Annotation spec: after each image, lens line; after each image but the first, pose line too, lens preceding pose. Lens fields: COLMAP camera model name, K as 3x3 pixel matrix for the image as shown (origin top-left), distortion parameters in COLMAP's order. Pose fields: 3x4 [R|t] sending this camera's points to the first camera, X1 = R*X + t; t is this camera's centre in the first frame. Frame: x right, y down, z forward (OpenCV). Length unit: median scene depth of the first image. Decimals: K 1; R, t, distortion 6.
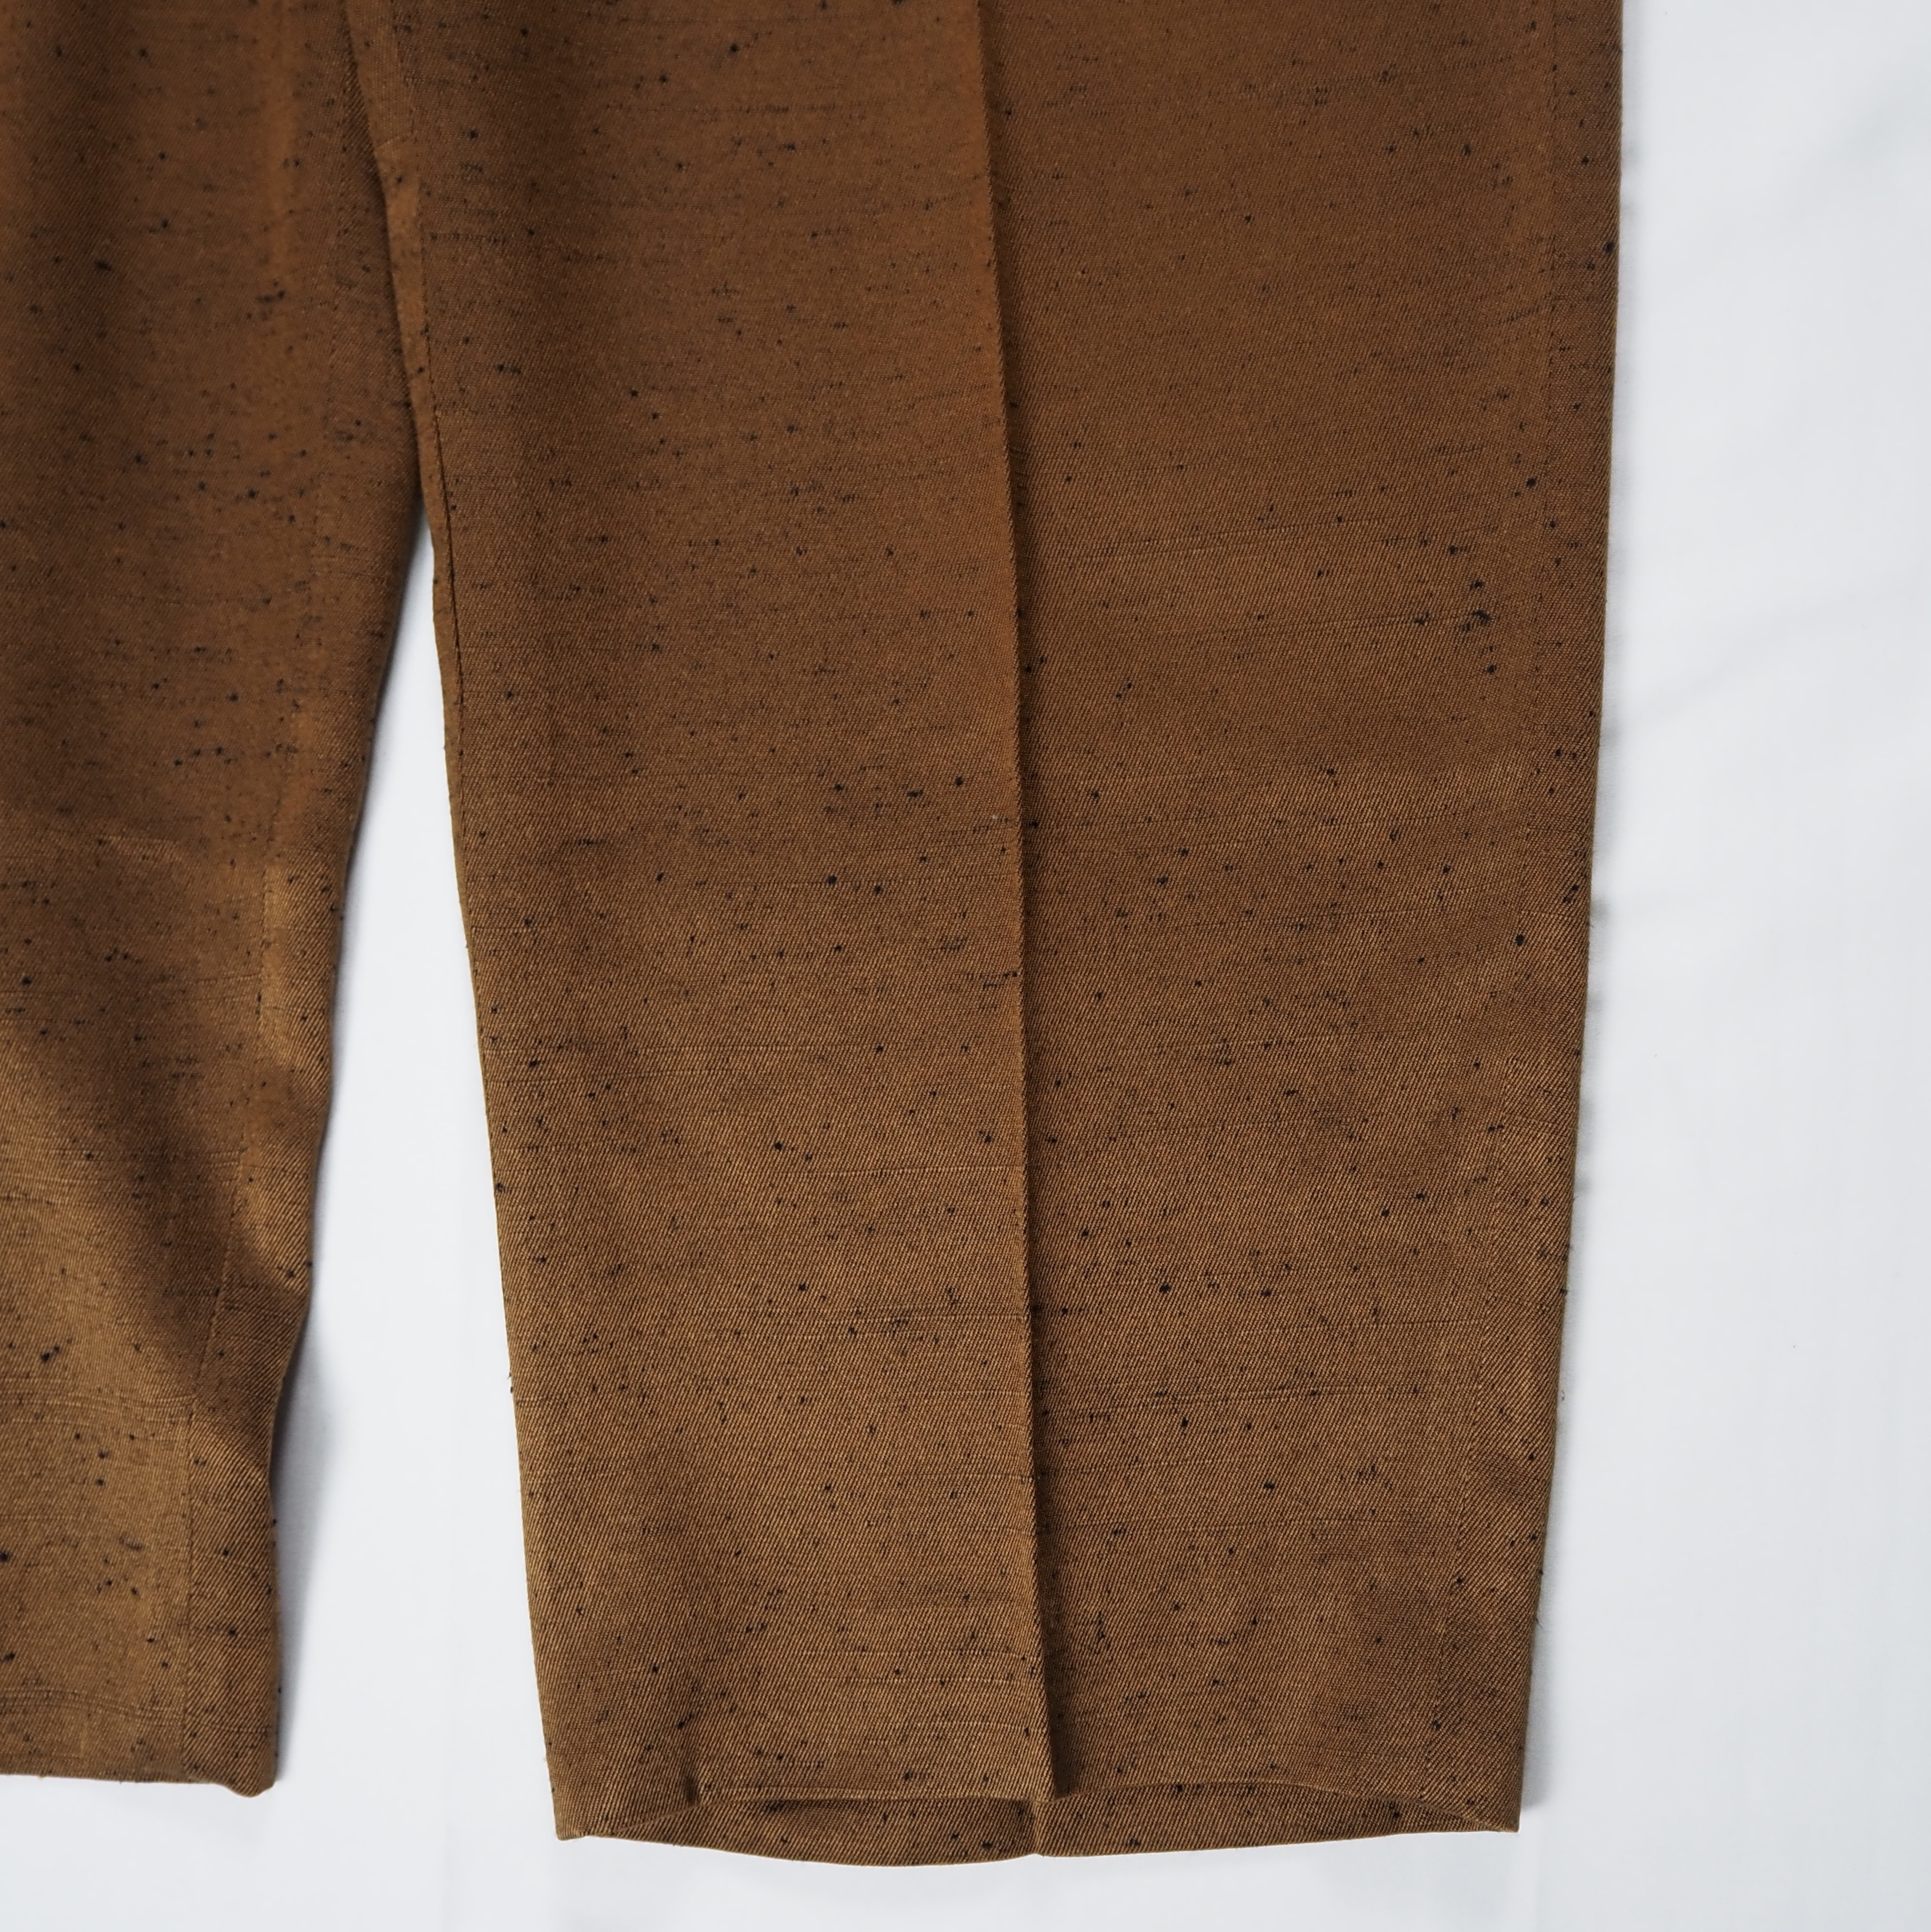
lens RADIAL K [[2514.4, 0, 966.2], [0, 2514.4, 930.6], [0, 0, 1]] dist [-0.054746, 0.047606]
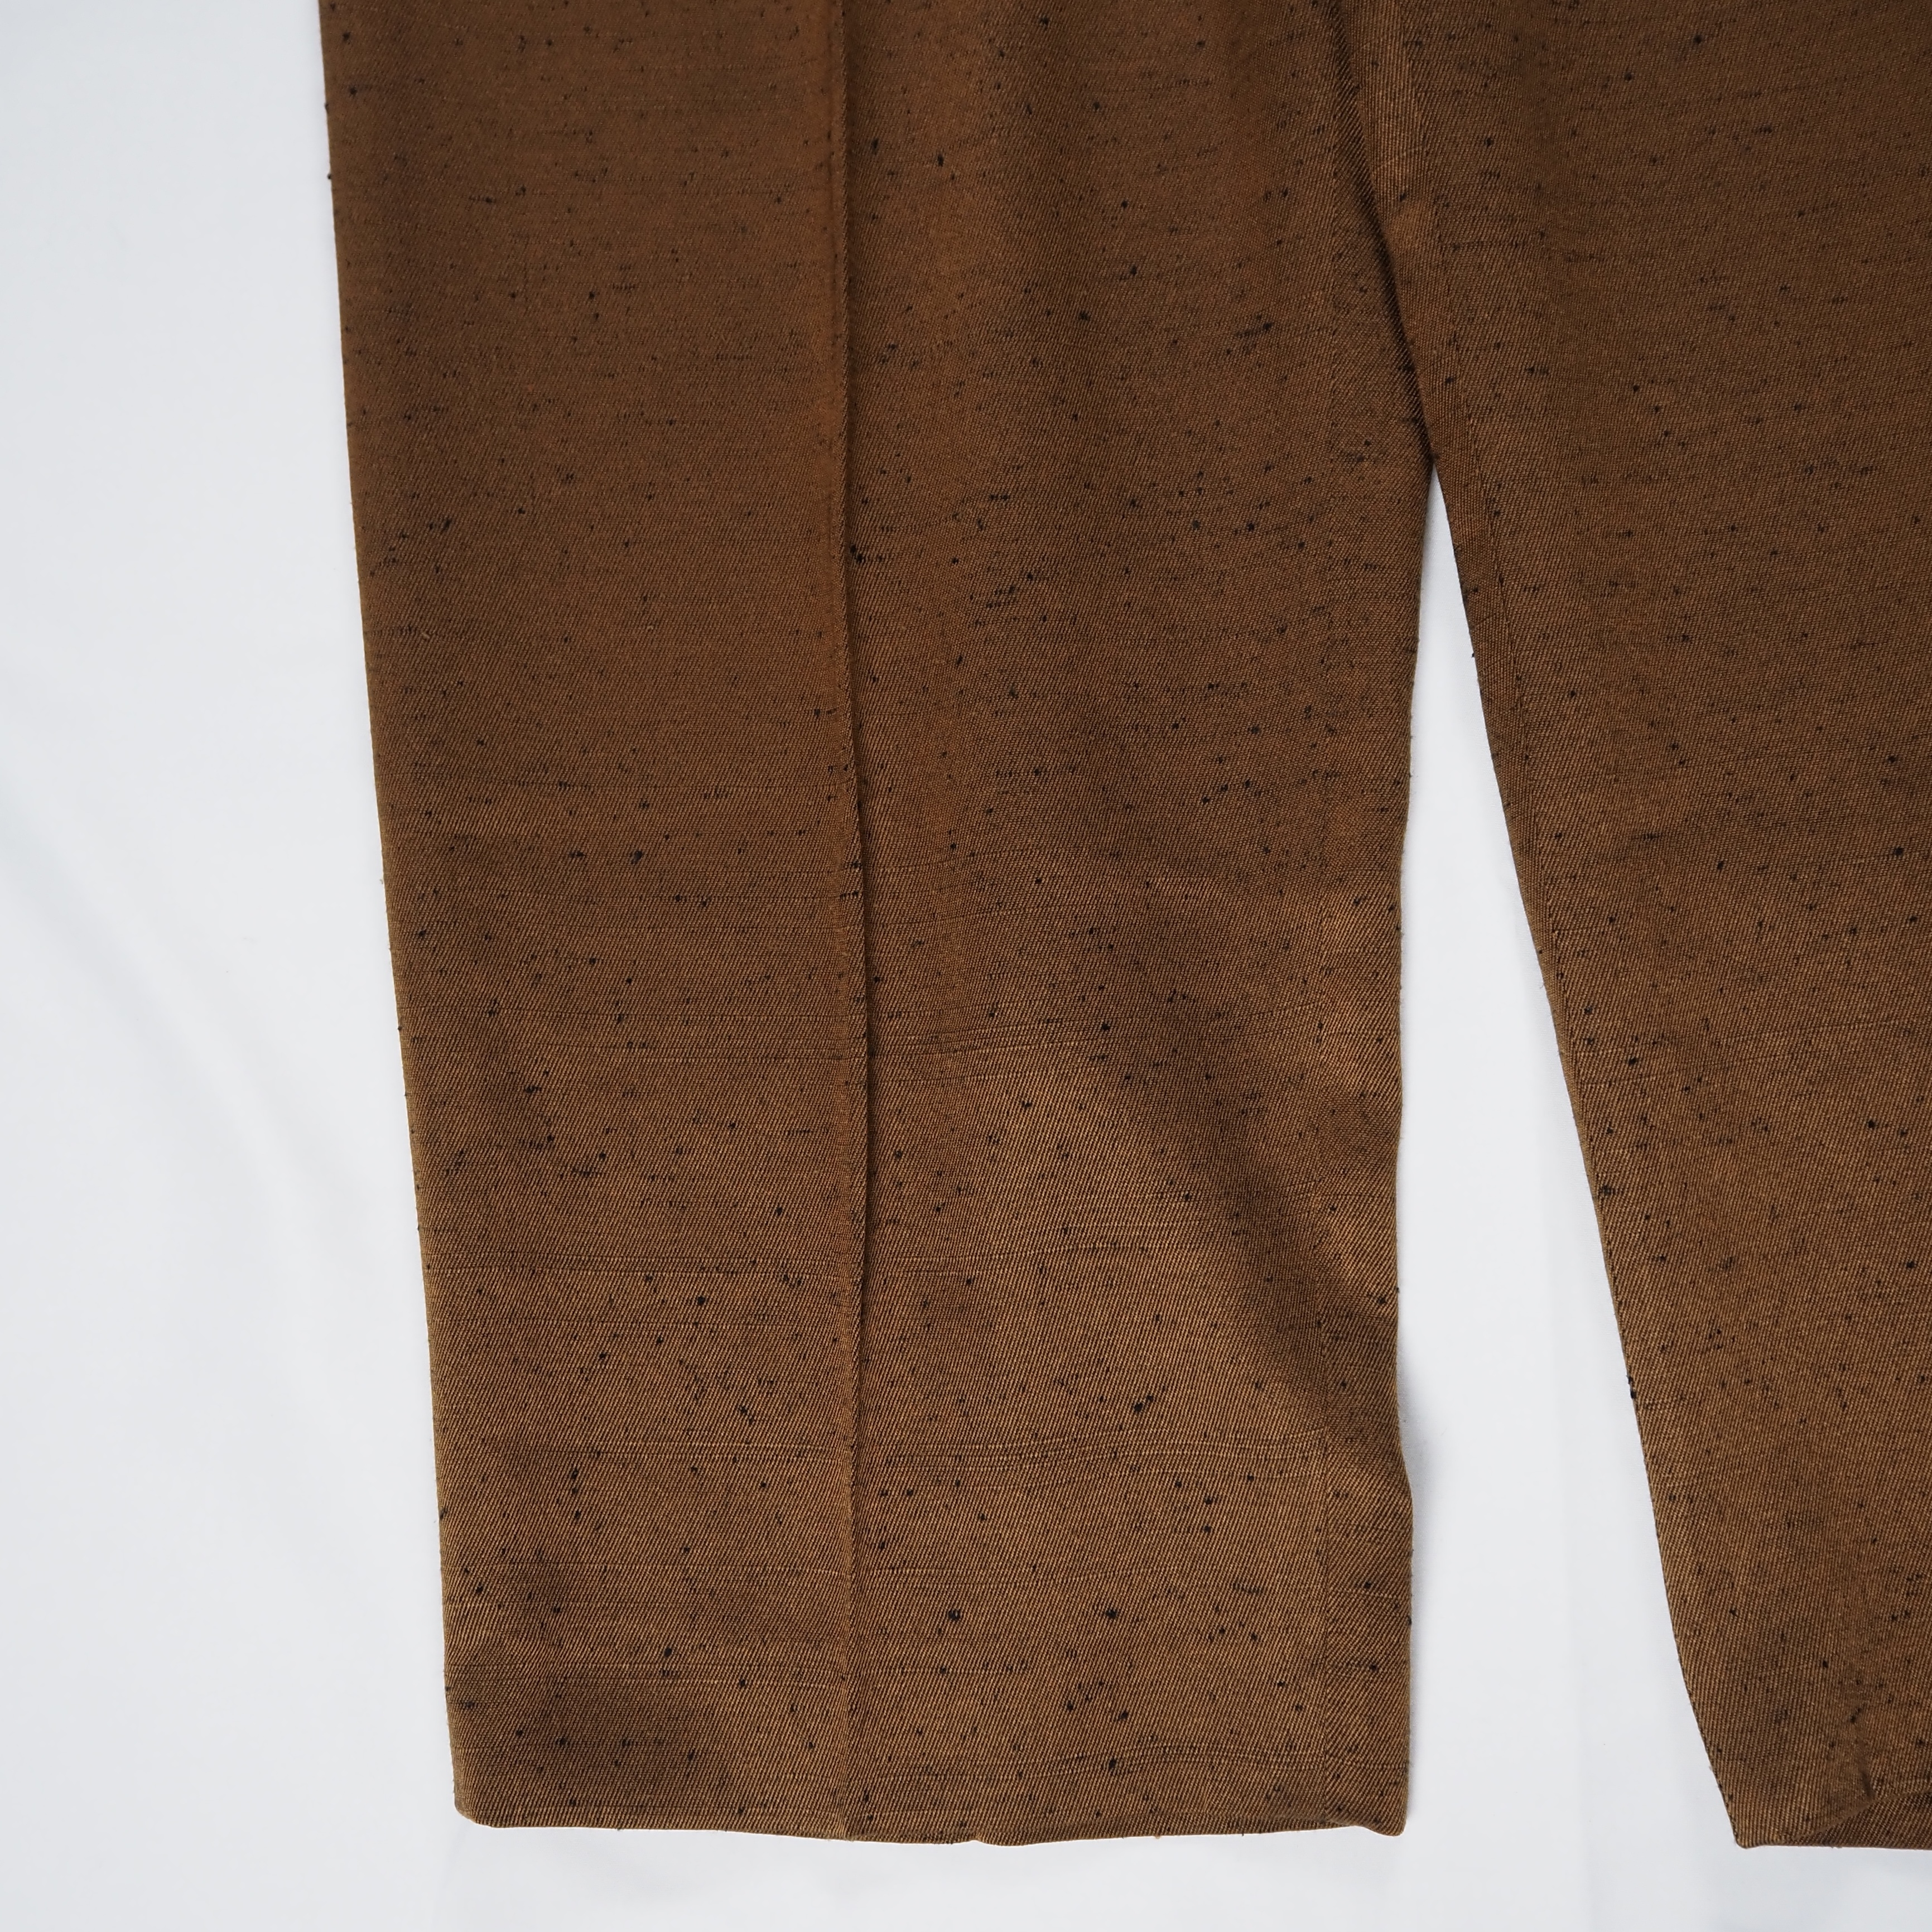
lens RADIAL K [[2460.5, 0, 966.0], [0, 2460.5, 966.0], [0, 0, 1]] dist [-0.049292, 0.019962]
pose [[0.994228, -0.093767, -0.052130, -0.371439], [0.091989, 0.995126, -0.035531, 0.025152], [0.055207, 0.030531, 0.998008, 0.019111]]
